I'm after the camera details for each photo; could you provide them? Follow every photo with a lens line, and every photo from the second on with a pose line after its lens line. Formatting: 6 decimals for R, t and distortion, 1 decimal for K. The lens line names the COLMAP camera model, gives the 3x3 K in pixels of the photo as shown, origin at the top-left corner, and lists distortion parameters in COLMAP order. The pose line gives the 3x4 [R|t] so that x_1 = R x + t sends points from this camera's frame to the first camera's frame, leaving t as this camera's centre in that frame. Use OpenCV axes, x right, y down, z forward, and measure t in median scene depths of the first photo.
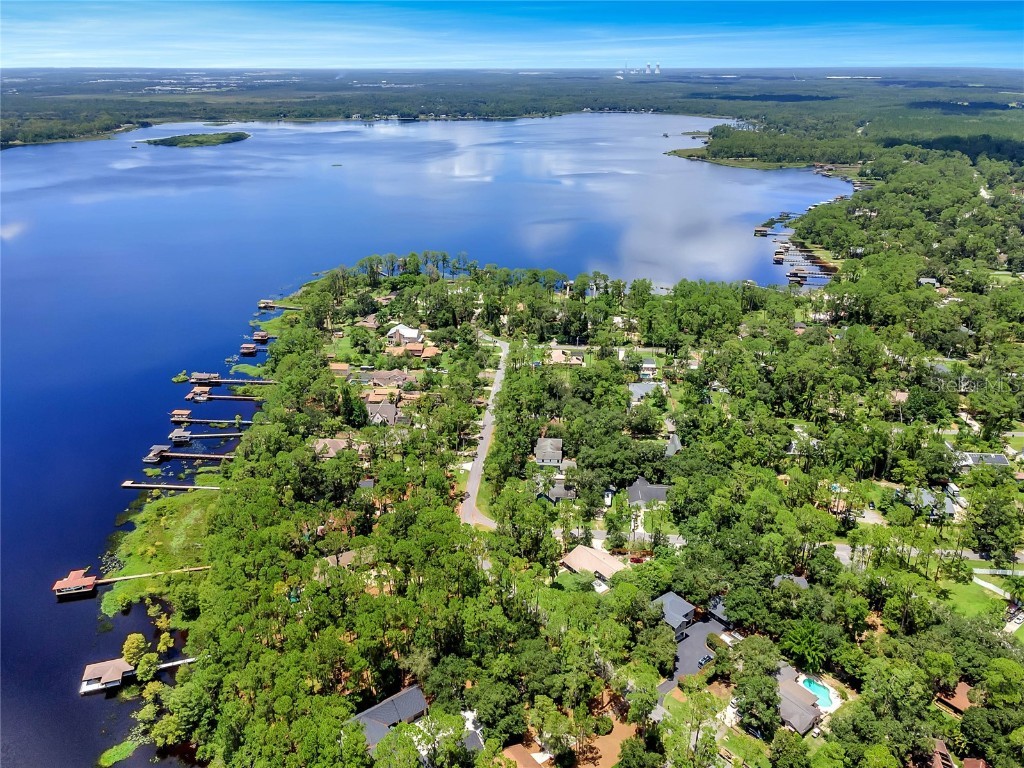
lens RADIAL K [[756.0, 0, 501.6], [0, 756.0, 383.8], [0, 0, 1]] dist [0.022447, 0.026901]
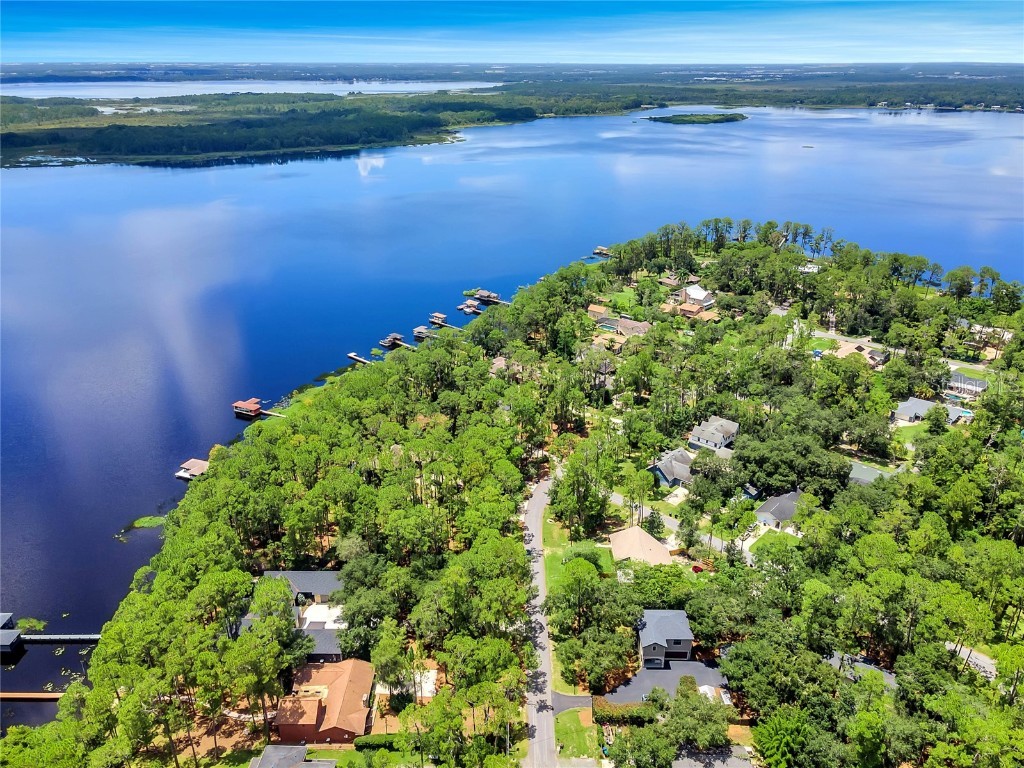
lens RADIAL K [[756.0, 0, 516.2], [0, 756.0, 392.7], [0, 0, 1]] dist [0.022447, 0.026901]
pose [[0.795941, 0.248659, -0.551948, 0.368232], [-0.241375, 0.966494, 0.087340, 0.030567], [0.555172, 0.063709, 0.829292, 0.214779]]
